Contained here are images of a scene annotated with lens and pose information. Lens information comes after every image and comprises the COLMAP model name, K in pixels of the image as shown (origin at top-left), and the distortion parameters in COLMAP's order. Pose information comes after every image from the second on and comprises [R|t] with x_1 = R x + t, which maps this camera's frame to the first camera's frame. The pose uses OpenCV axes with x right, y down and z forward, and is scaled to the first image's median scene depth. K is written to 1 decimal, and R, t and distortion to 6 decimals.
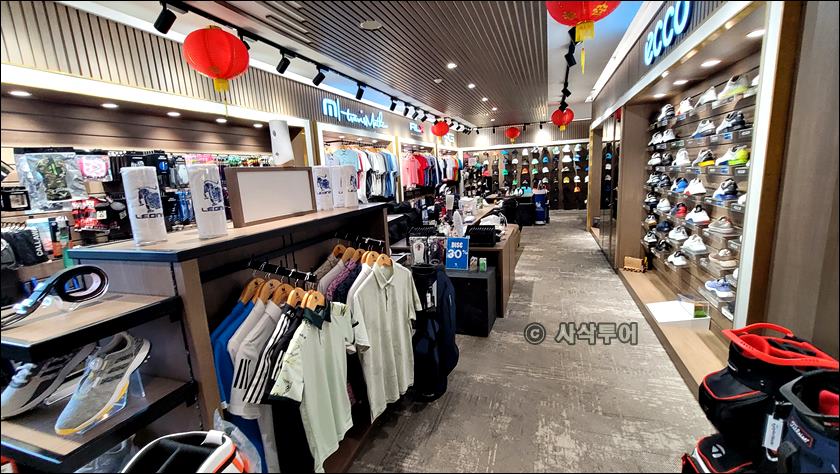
lens RADIAL K [[354.4, 0, 425.7], [0, 354.4, 234.1], [0, 0, 1]] dist [0.000305, -0.000770]
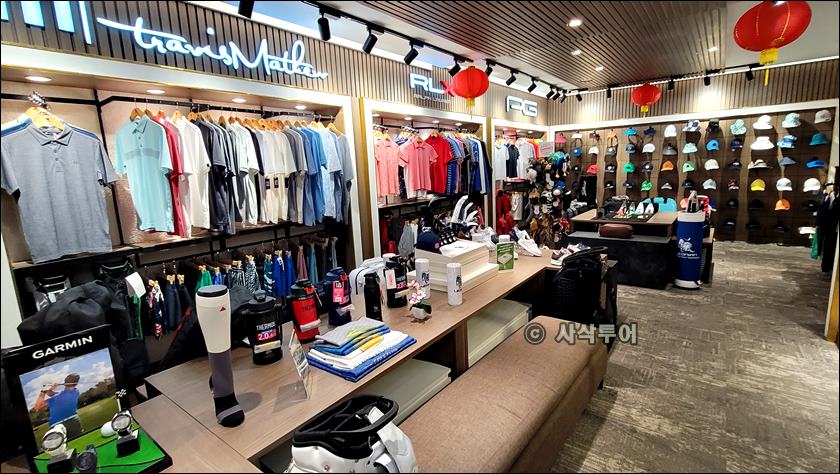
lens RADIAL K [[391.0, 0, 418.8], [0, 391.0, 240.0], [0, 0, 1]] dist [-0.011009, -0.001201]
pose [[0.949671, 0.064815, -0.306470, 0.125666], [-0.058045, 0.997827, 0.031165, -0.071705], [0.307824, -0.011807, 0.951370, 0.364129]]
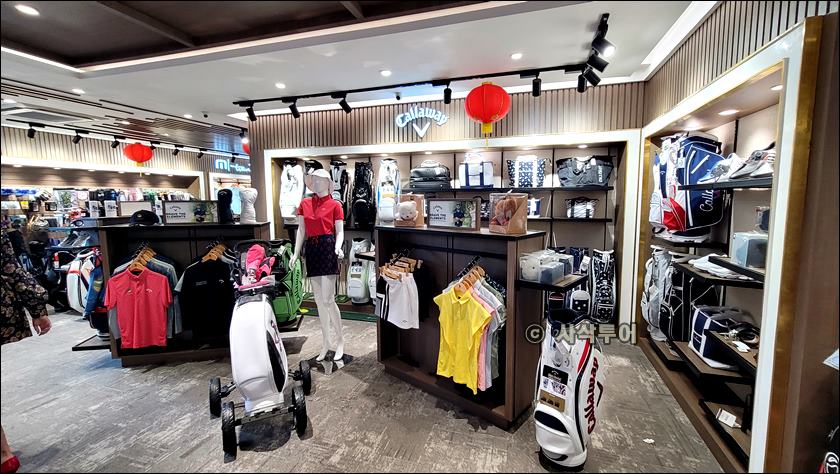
lens RADIAL K [[354.4, 0, 421.0], [0, 354.4, 234.4], [0, 0, 1]] dist [0.000305, -0.000770]
pose [[0.998878, 0.039552, -0.026041, 0.402849], [-0.041360, 0.996476, -0.072971, 0.044179], [0.023064, 0.073966, 0.996994, -0.374274]]
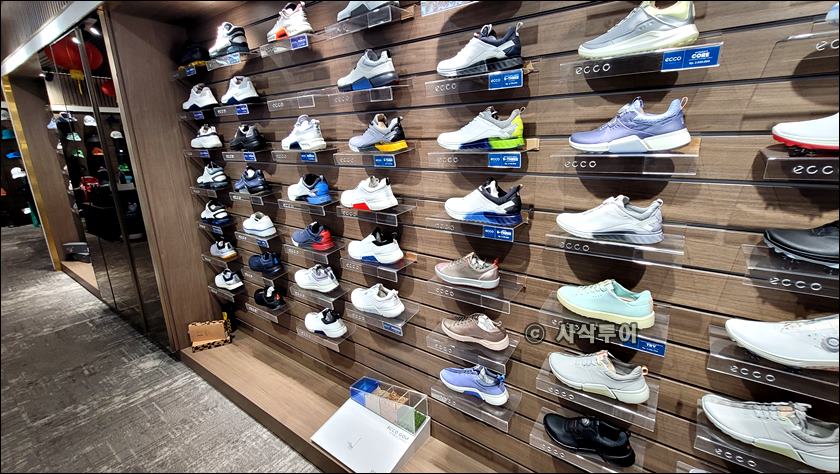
lens RADIAL K [[354.4, 0, 420.1], [0, 354.4, 235.7], [0, 0, 1]] dist [0.000305, -0.000770]
pose [[0.286274, -0.195519, 0.937987, 0.077617], [0.162380, 0.974698, 0.153613, -0.035213], [-0.944288, 0.108335, 0.310779, 0.197485]]
